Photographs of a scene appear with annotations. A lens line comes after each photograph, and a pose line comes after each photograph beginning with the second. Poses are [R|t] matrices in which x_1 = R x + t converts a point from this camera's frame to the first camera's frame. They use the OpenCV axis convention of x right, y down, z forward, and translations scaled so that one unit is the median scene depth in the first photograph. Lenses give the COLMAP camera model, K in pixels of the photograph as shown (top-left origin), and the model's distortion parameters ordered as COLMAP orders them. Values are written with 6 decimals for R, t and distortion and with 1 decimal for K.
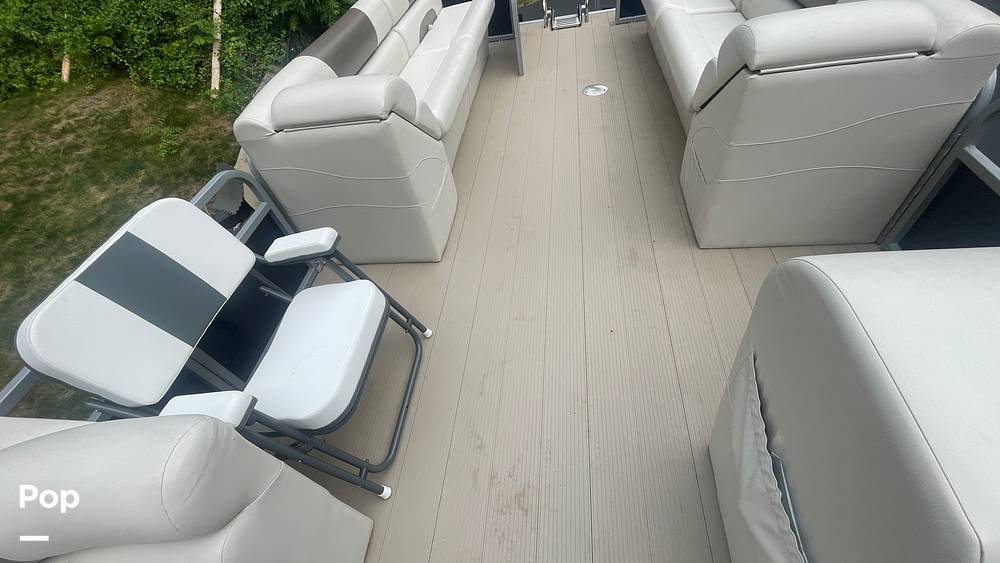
lens RADIAL K [[404.1, 0, 500.0], [0, 404.1, 286.4], [0, 0, 1]] dist [0.002455, -0.000555]
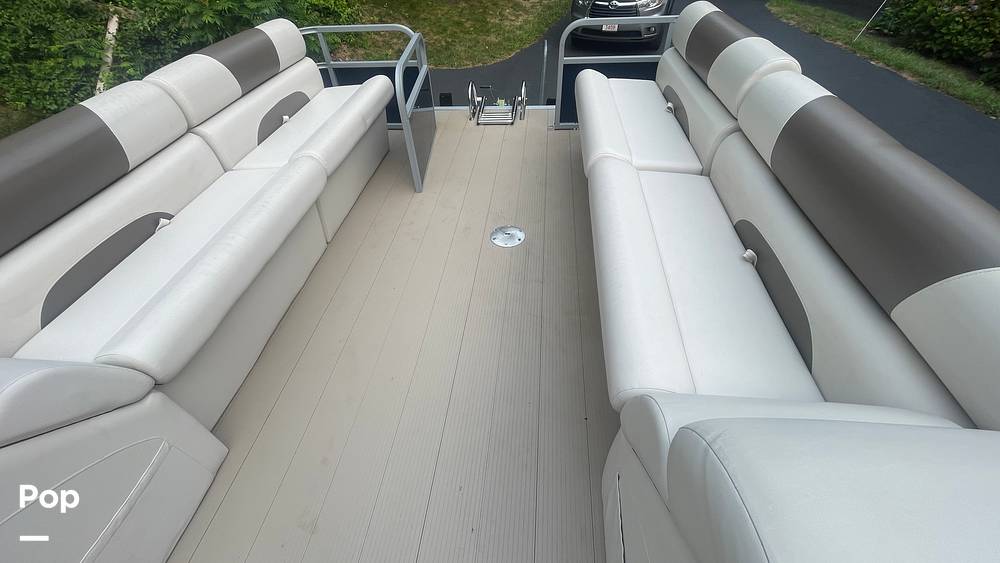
lens RADIAL K [[404.1, 0, 496.4], [0, 404.1, 288.0], [0, 0, 1]] dist [0.002455, -0.000555]
pose [[0.993180, 0.078382, 0.086316, 0.071649], [-0.071735, 0.994401, -0.077598, -0.150188], [-0.091915, 0.070877, 0.993241, 0.135625]]
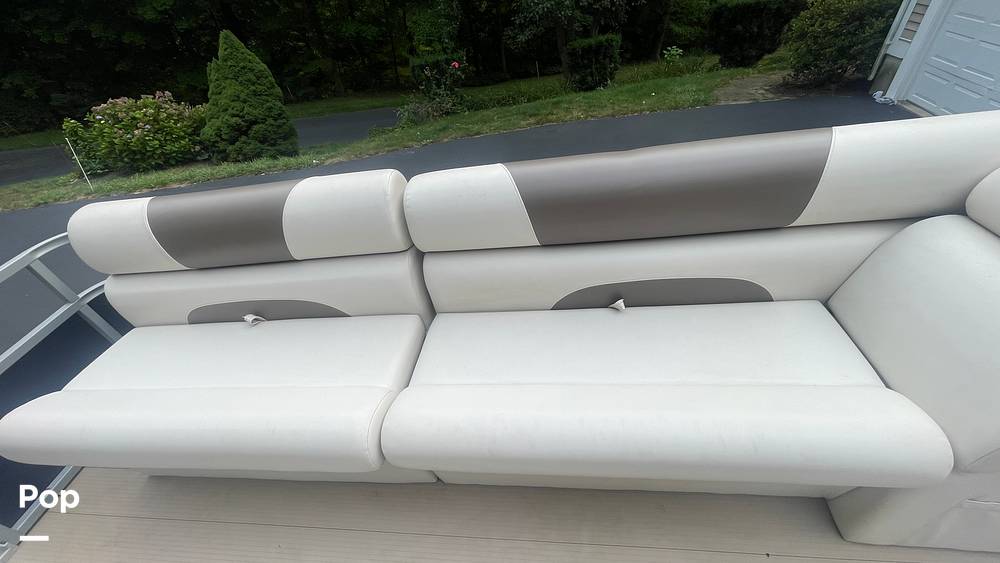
lens RADIAL K [[404.1, 0, 499.0], [0, 404.1, 294.8], [0, 0, 1]] dist [0.002455, -0.000555]
pose [[0.017269, -0.534412, 0.845048, 0.059853], [0.838575, 0.468017, 0.278840, -0.278269], [-0.544512, 0.703821, 0.456227, 0.253690]]
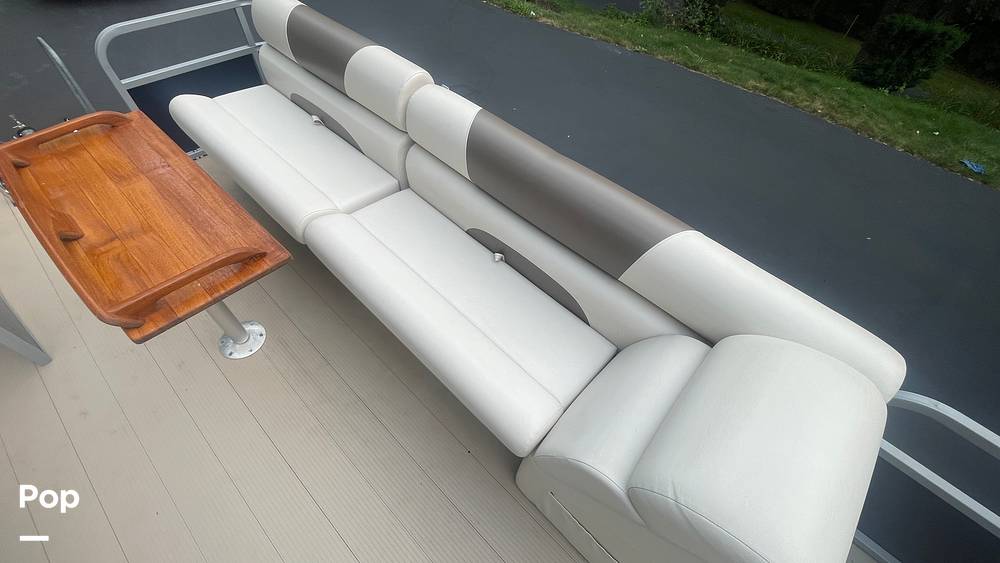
lens RADIAL K [[404.1, 0, 491.2], [0, 404.1, 291.6], [0, 0, 1]] dist [0.002455, -0.000555]
pose [[0.588038, -0.507900, 0.629483, 0.051729], [0.485212, 0.844184, 0.227867, -0.222961], [-0.647133, 0.171438, 0.742852, 0.150219]]
